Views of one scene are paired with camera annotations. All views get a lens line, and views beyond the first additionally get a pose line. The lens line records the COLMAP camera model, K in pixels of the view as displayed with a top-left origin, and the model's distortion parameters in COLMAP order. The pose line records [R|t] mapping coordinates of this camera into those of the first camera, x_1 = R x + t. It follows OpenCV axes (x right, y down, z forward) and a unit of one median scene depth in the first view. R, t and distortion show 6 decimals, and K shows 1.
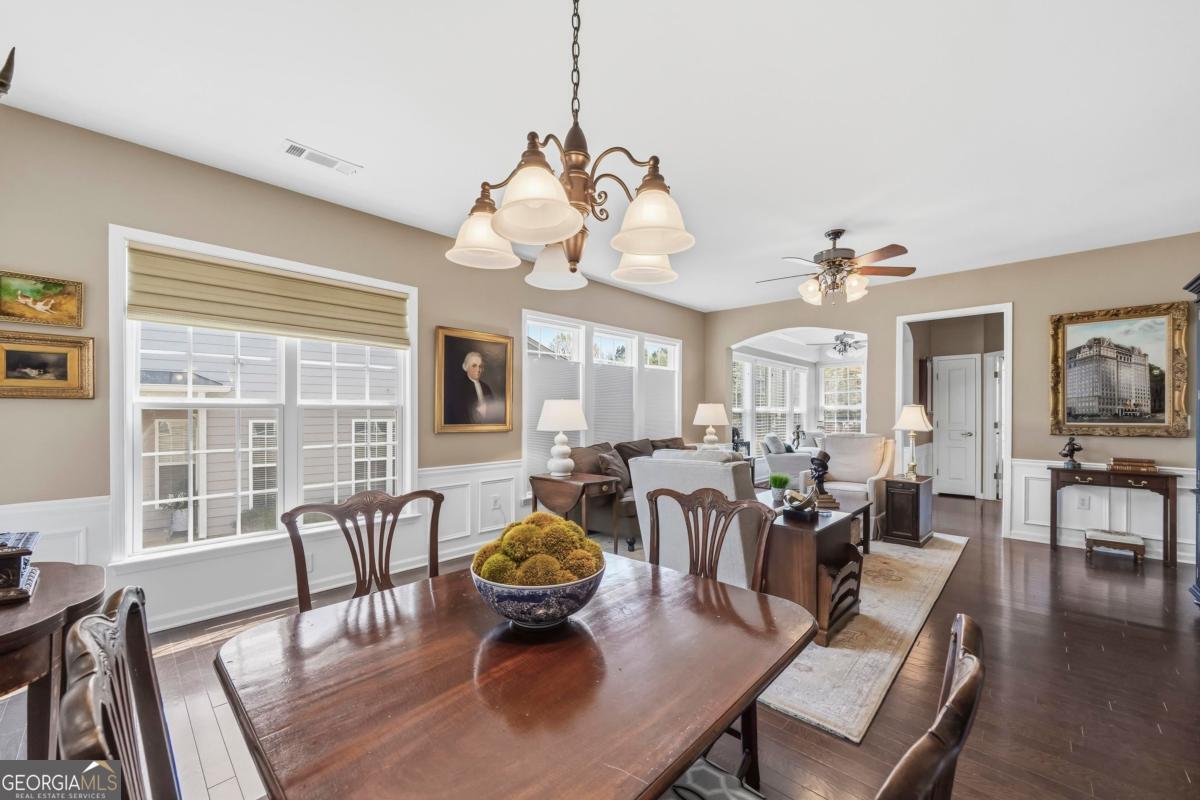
lens RADIAL K [[464.9, 0, 599.4], [0, 464.9, 410.1], [0, 0, 1]] dist [-0.001512, -0.000394]
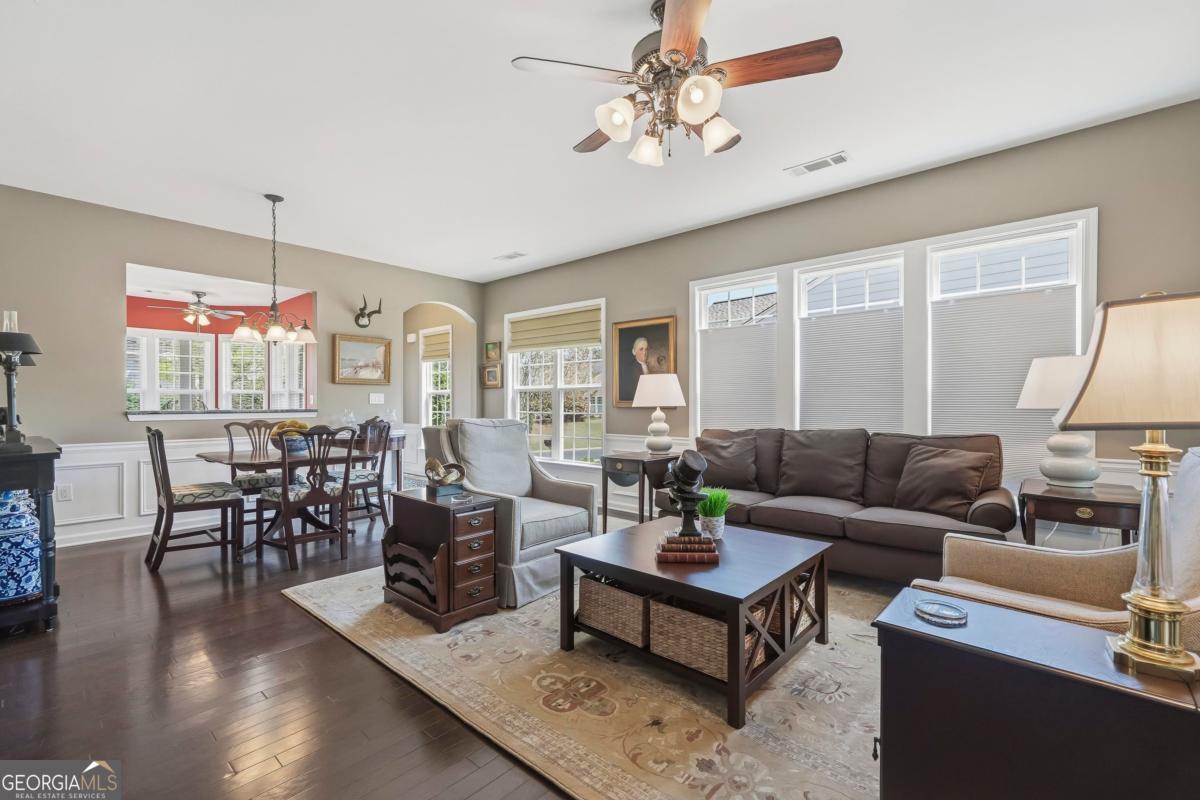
lens RADIAL K [[523.1, 0, 607.1], [0, 523.1, 397.5], [0, 0, 1]] dist [0.003611, 0.000007]
pose [[0.039730, 0.008486, -0.999174, 0.998653], [0.023054, 0.999690, 0.009407, 0.009008], [0.998944, -0.023408, 0.039522, 0.841933]]
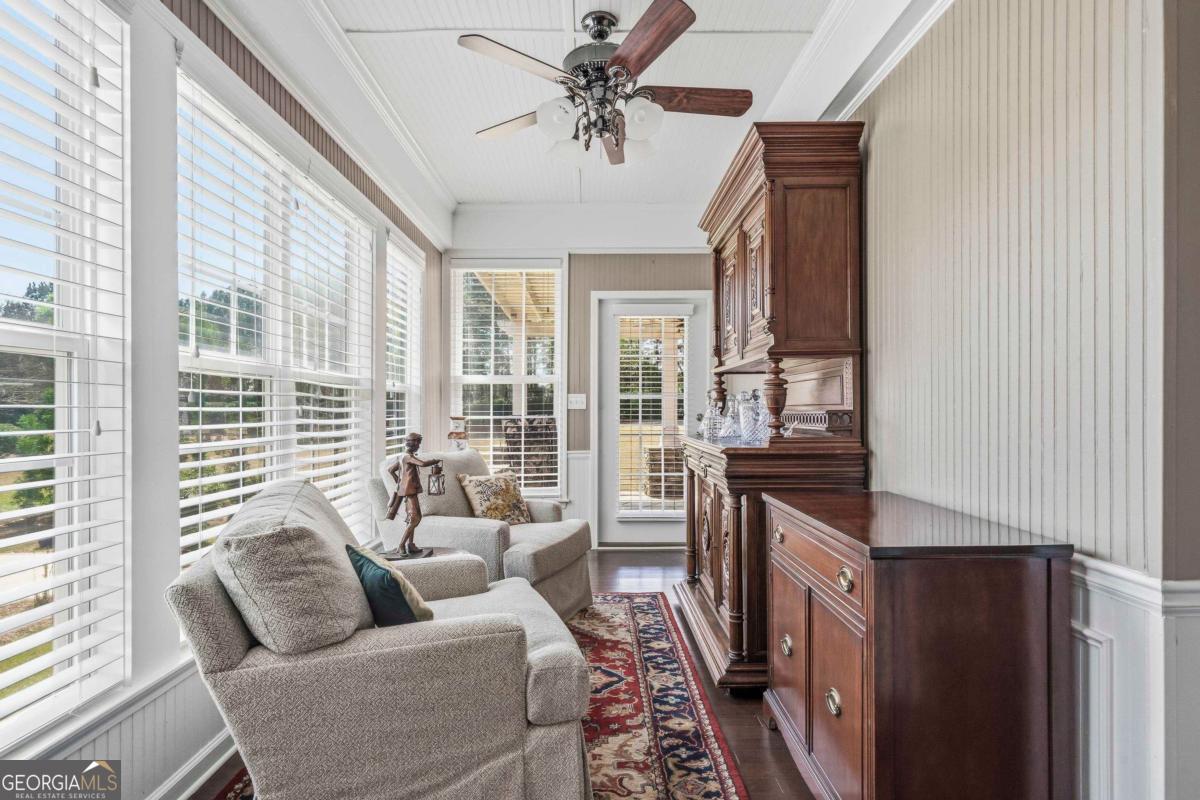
lens RADIAL K [[604.5, 0, 597.6], [0, 604.5, 408.2], [0, 0, 1]] dist [0.001740, 0.001110]
pose [[0.723575, -0.005407, 0.690225, 0.584598], [-0.000008, 0.999969, 0.007842, 0.035138], [-0.690246, -0.005680, 0.723552, 1.468734]]
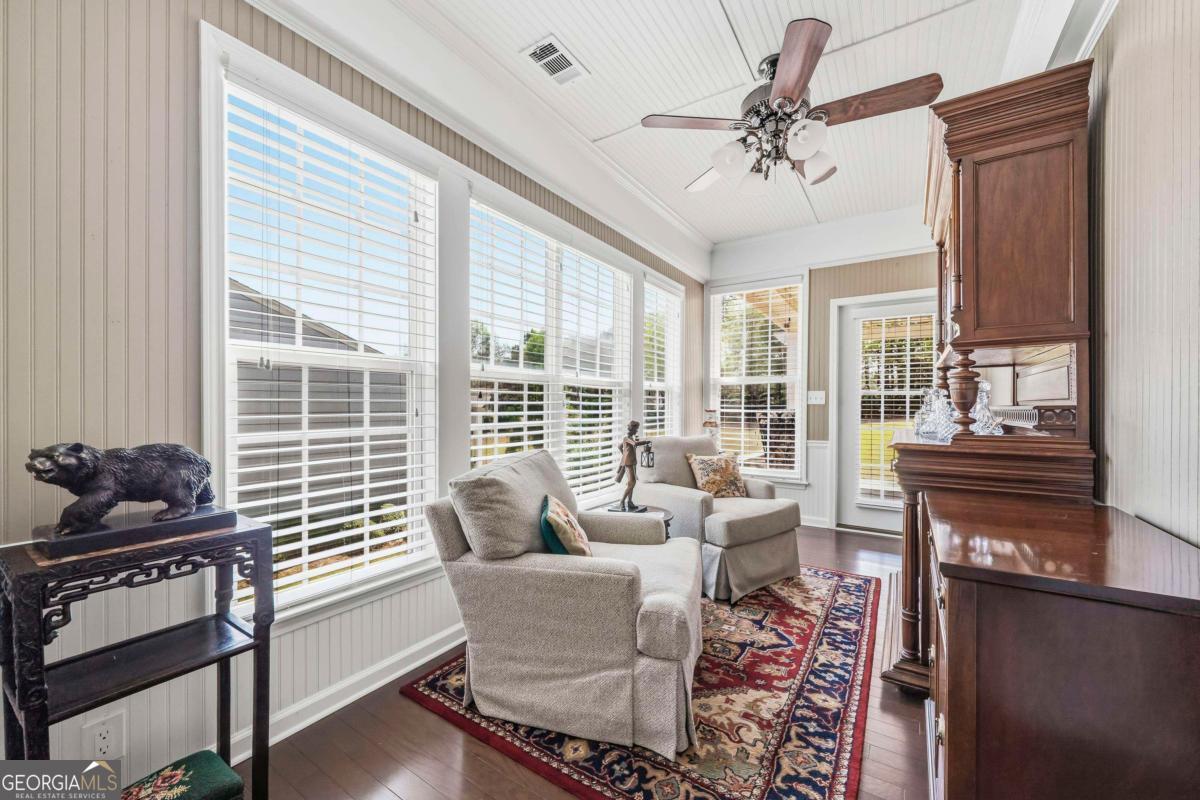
lens RADIAL K [[460.0, 0, 600.8], [0, 460.0, 405.3], [0, 0, 1]] dist [-0.002416, -0.000291]
pose [[0.984642, -0.002519, 0.174567, 0.717041], [0.000613, 0.999940, 0.010971, 0.036771], [-0.174584, -0.010696, 0.984584, 1.421981]]
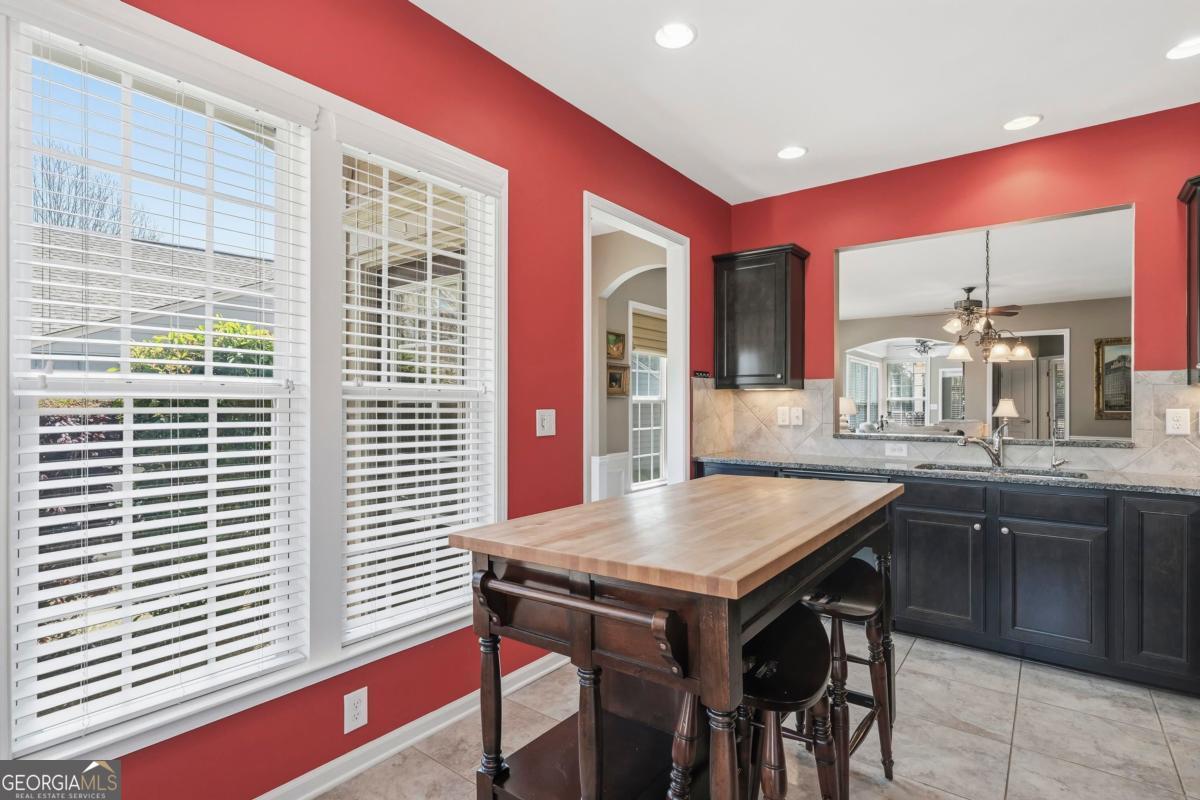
lens RADIAL K [[590.9, 0, 600.5], [0, 590.9, 397.6], [0, 0, 1]] dist [0.005983, 0.000990]
pose [[0.994206, -0.001605, 0.107482, -0.854846], [0.002301, 0.999977, -0.006357, -0.007536], [-0.107469, 0.006567, 0.994187, -0.764204]]
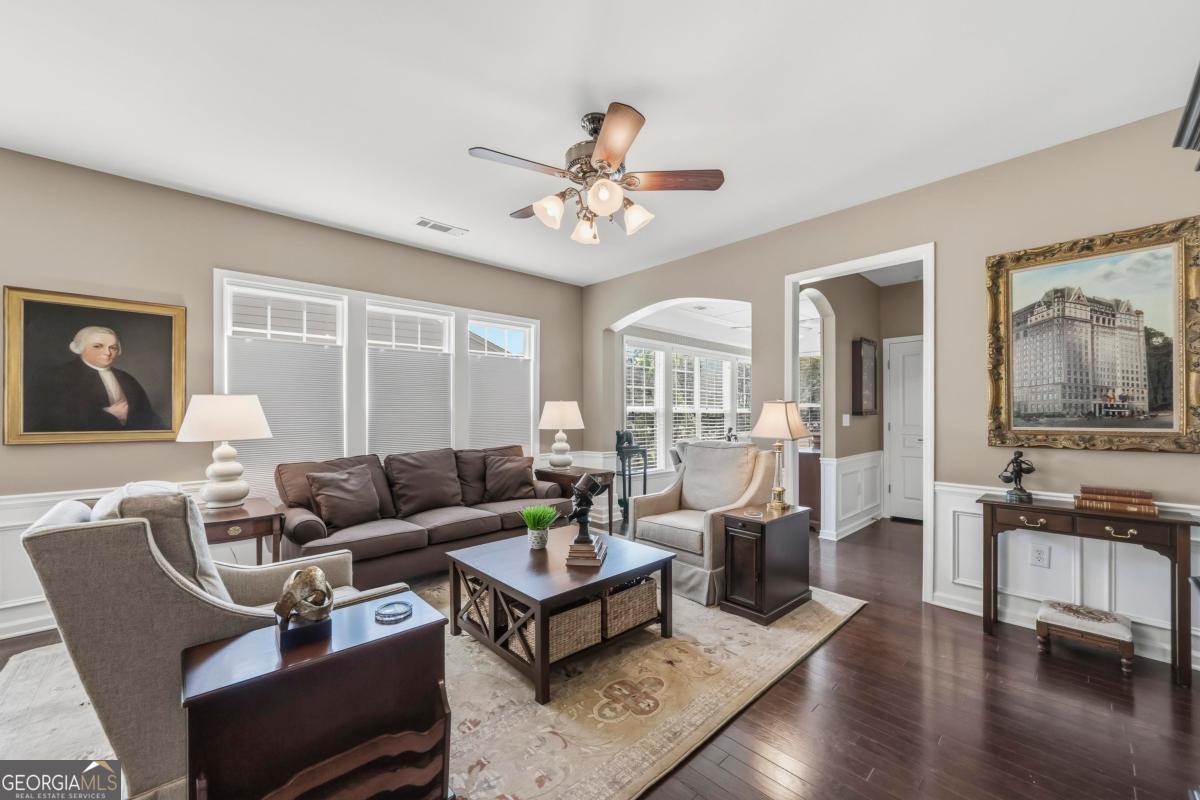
lens RADIAL K [[464.9, 0, 597.6], [0, 464.9, 408.9], [0, 0, 1]] dist [-0.001512, -0.000394]
pose [[0.998111, -0.004946, -0.061242, 0.502257], [0.004811, 0.999986, -0.002355, 0.001722], [0.061253, 0.002056, 0.998120, 0.352230]]
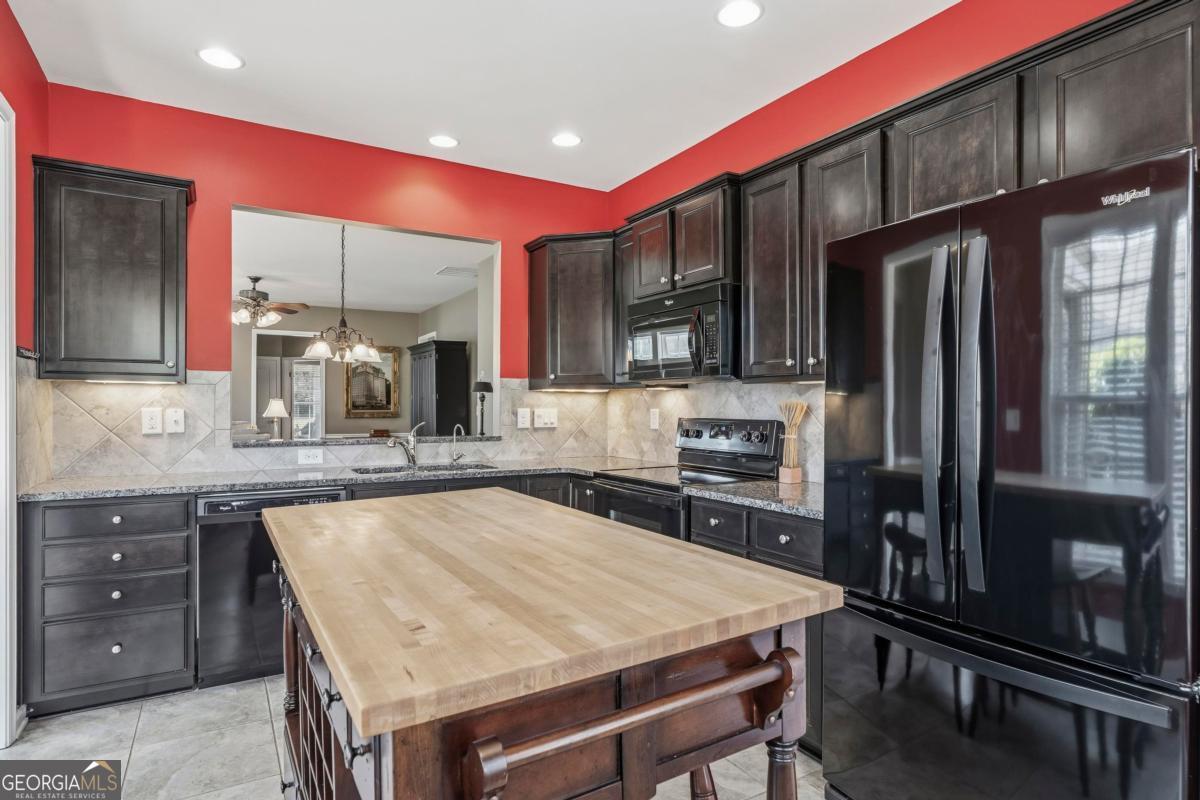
lens RADIAL K [[652.6, 0, 604.0], [0, 652.6, 404.9], [0, 0, 1]] dist [0.001618, 0.000579]
pose [[0.273422, -0.001613, 0.961893, -1.034434], [-0.006206, 0.999975, 0.003441, -0.006695], [-0.961874, -0.006910, 0.273405, -0.528509]]
